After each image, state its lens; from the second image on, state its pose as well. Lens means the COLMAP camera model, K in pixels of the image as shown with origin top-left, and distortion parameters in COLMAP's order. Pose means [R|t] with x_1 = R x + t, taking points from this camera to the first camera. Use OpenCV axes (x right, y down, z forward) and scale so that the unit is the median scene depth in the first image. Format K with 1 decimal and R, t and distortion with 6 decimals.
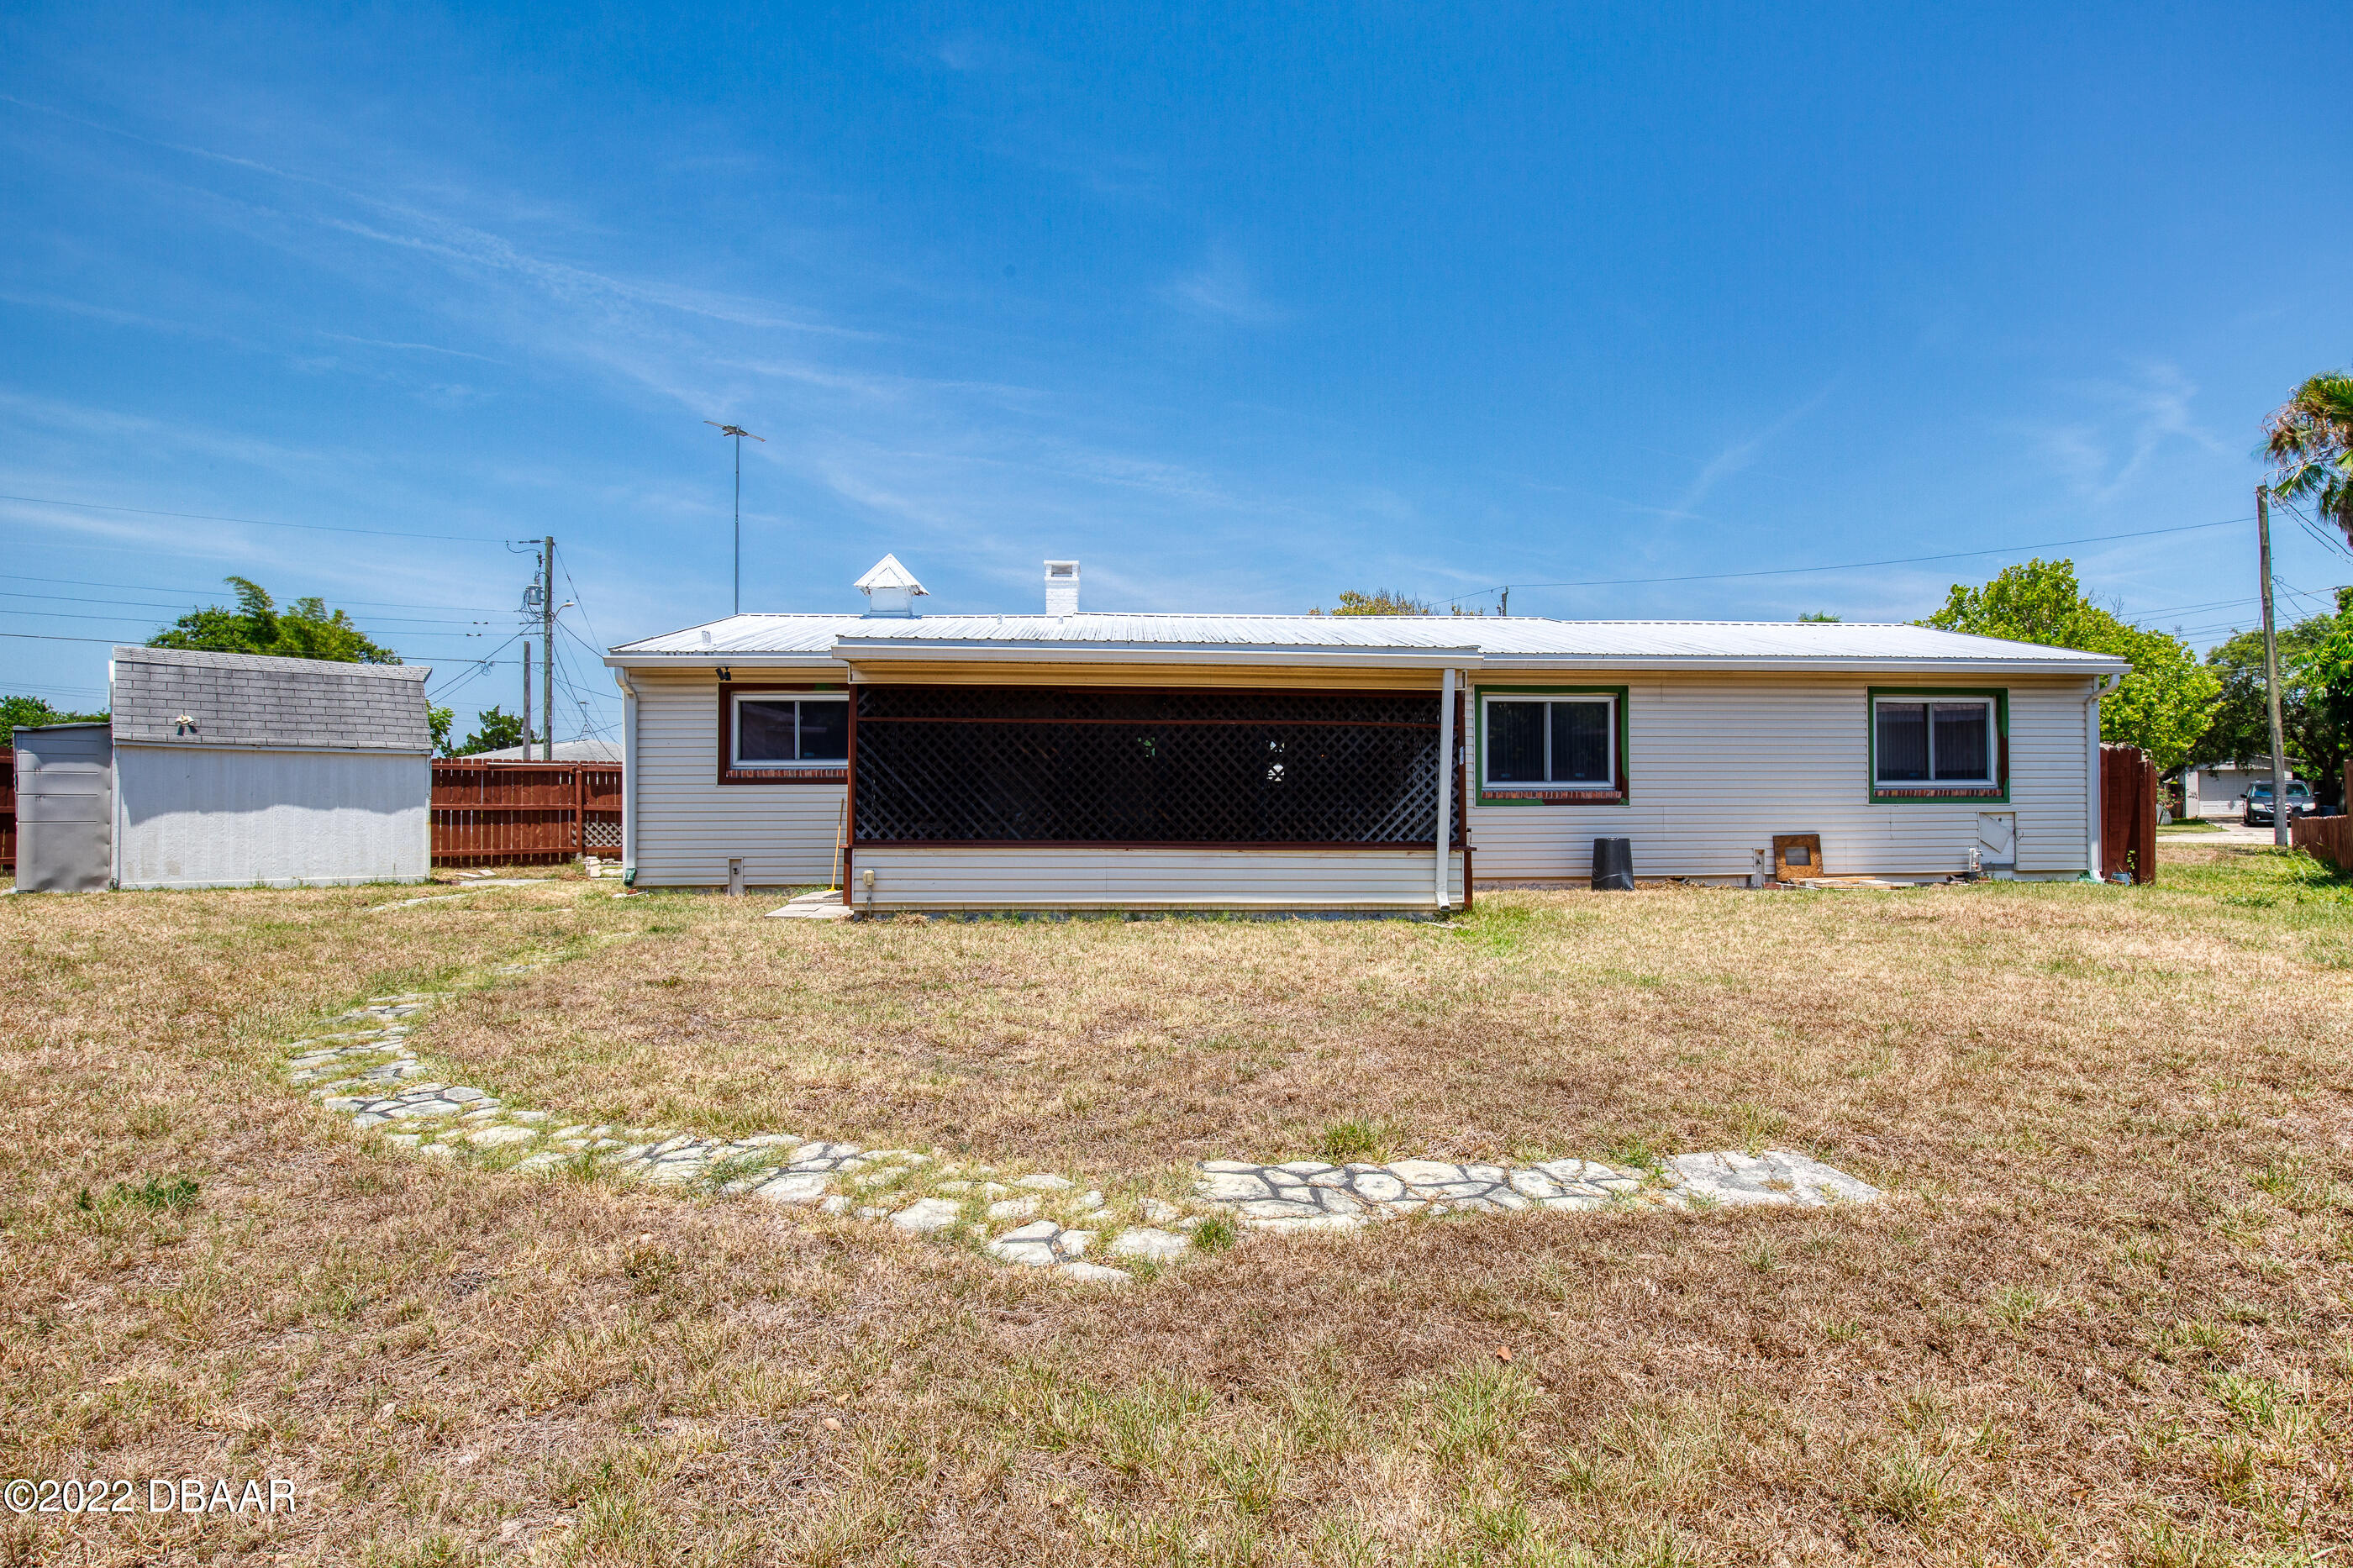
lens RADIAL K [[1081.1, 0, 1176.7], [0, 1081.1, 791.9], [0, 0, 1]] dist [-0.023719, -0.000454]
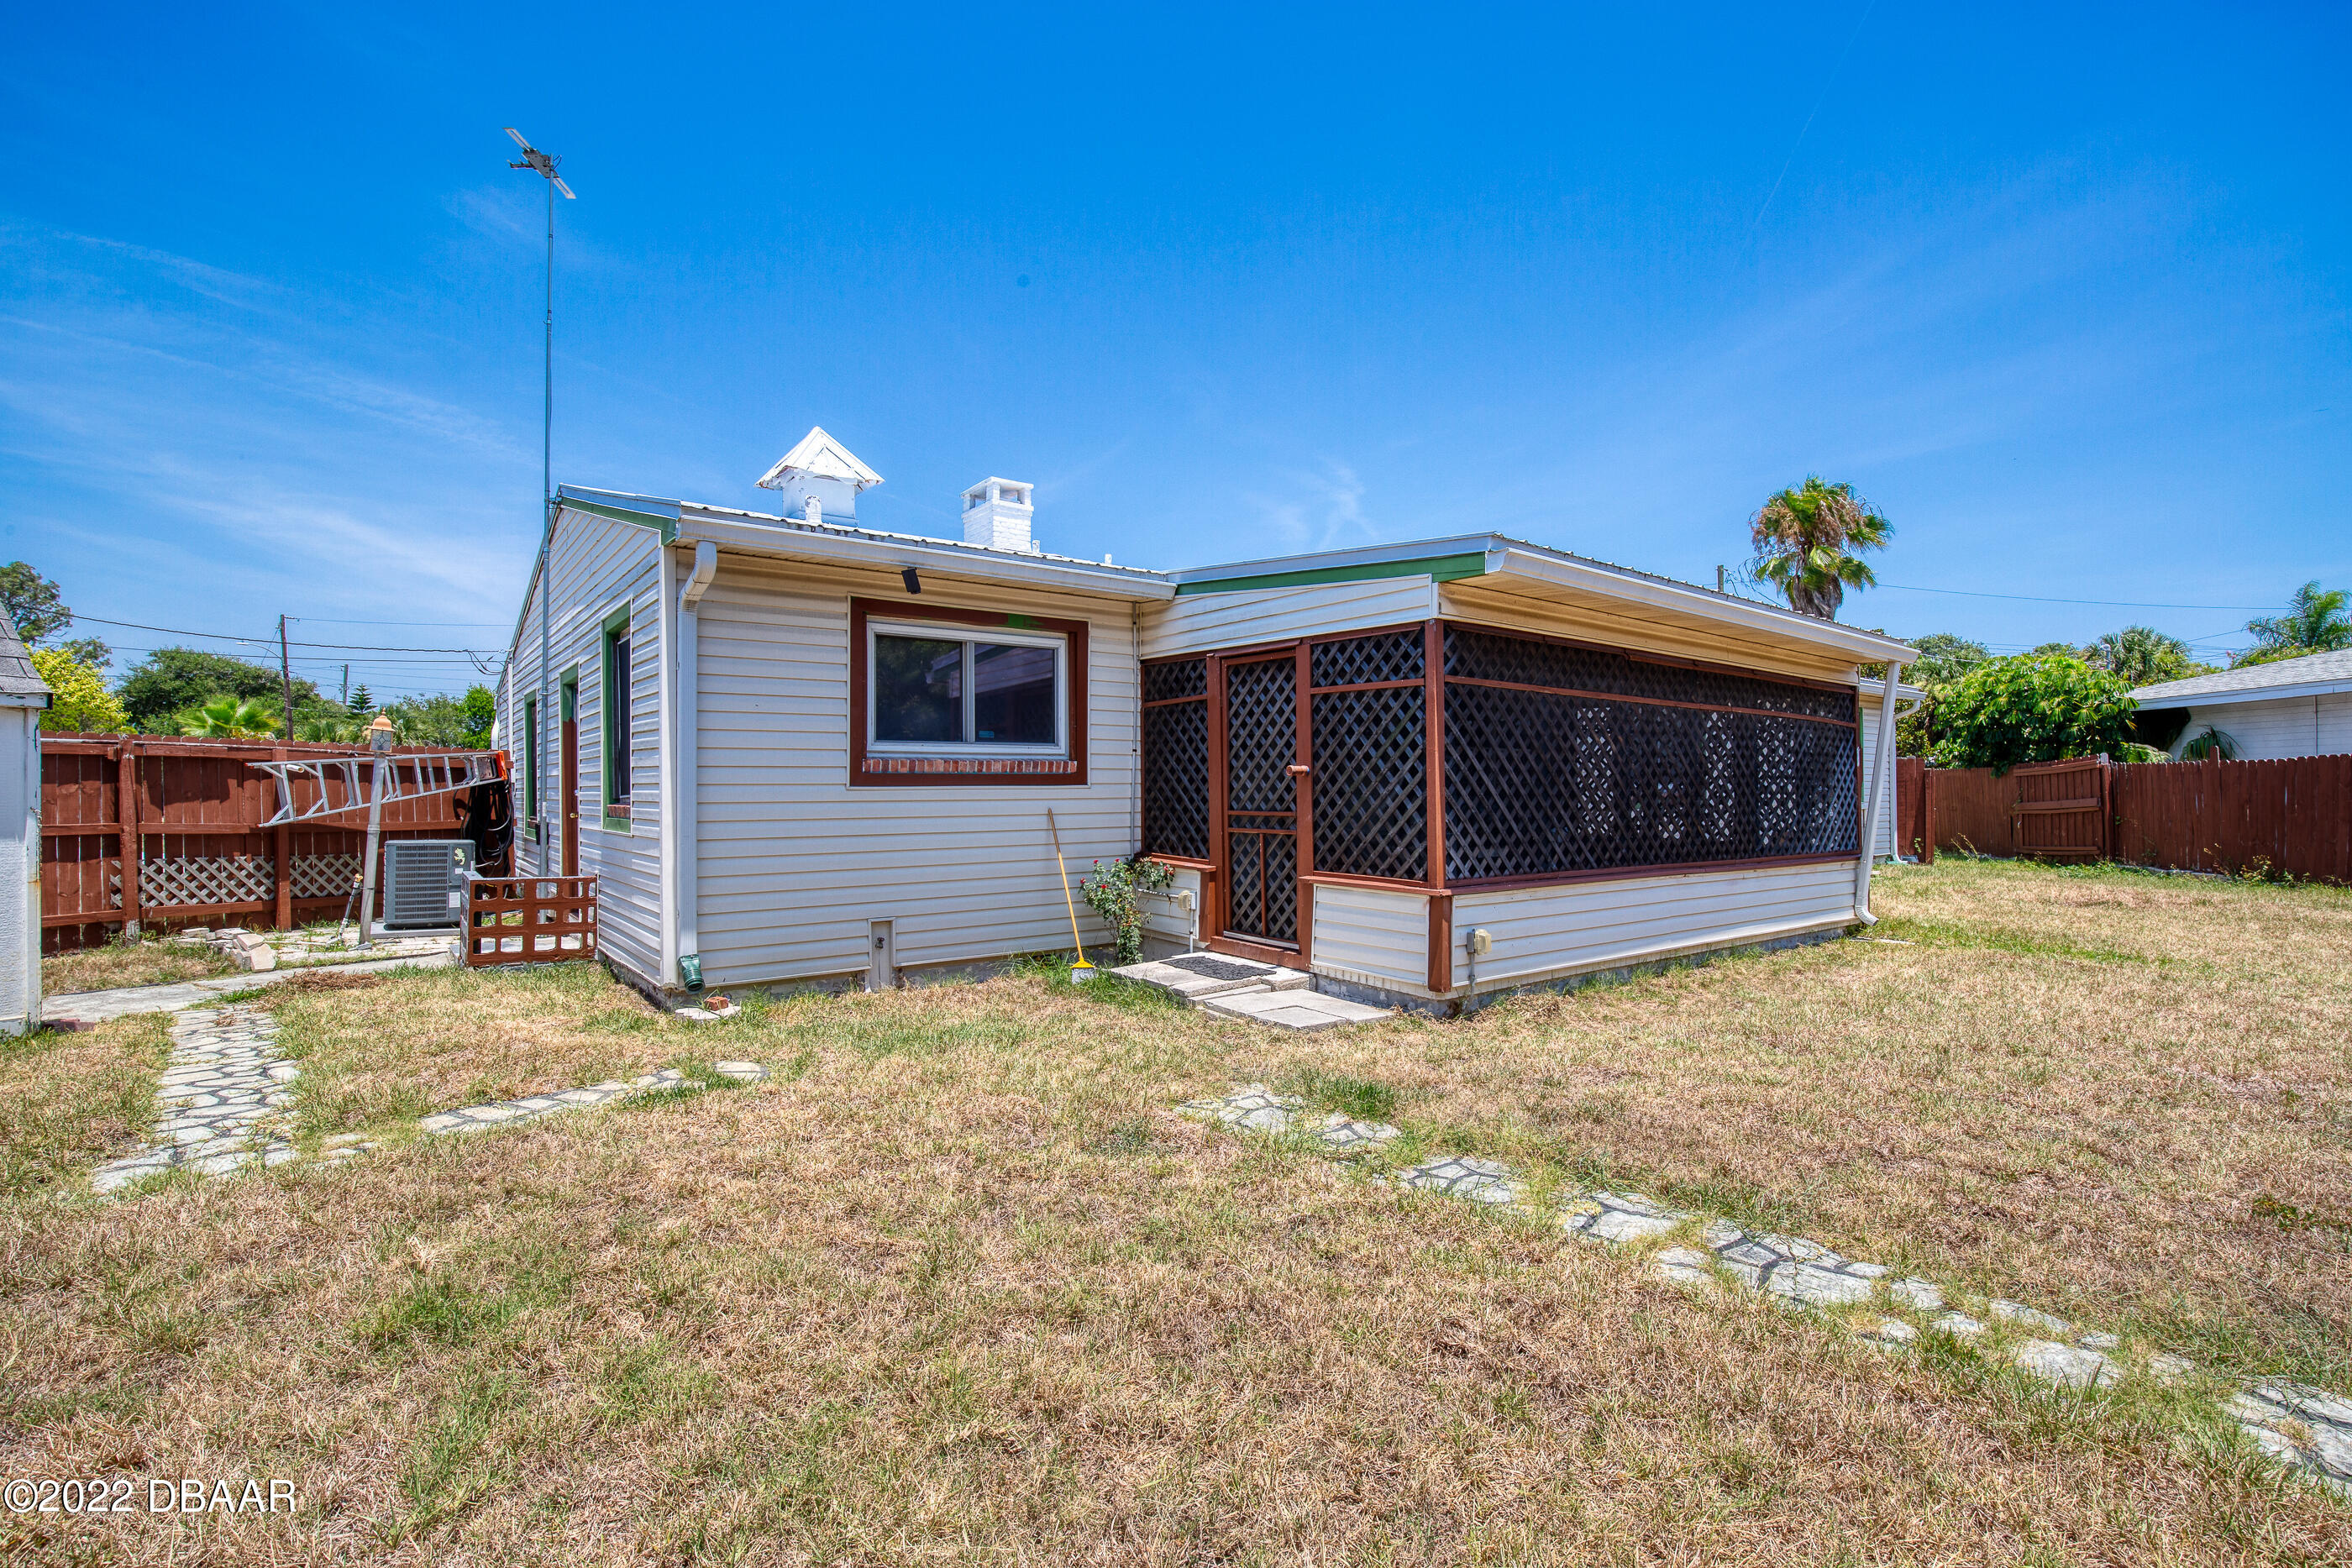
lens RADIAL K [[1080.6, 0, 1177.7], [0, 1080.6, 770.9], [0, 0, 1]] dist [-0.023719, -0.000454]
pose [[0.830534, 0.008679, 0.556901, -0.590027], [0.000807, 0.999859, -0.016787, -0.004692], [-0.556968, 0.014392, 0.830409, 0.460079]]
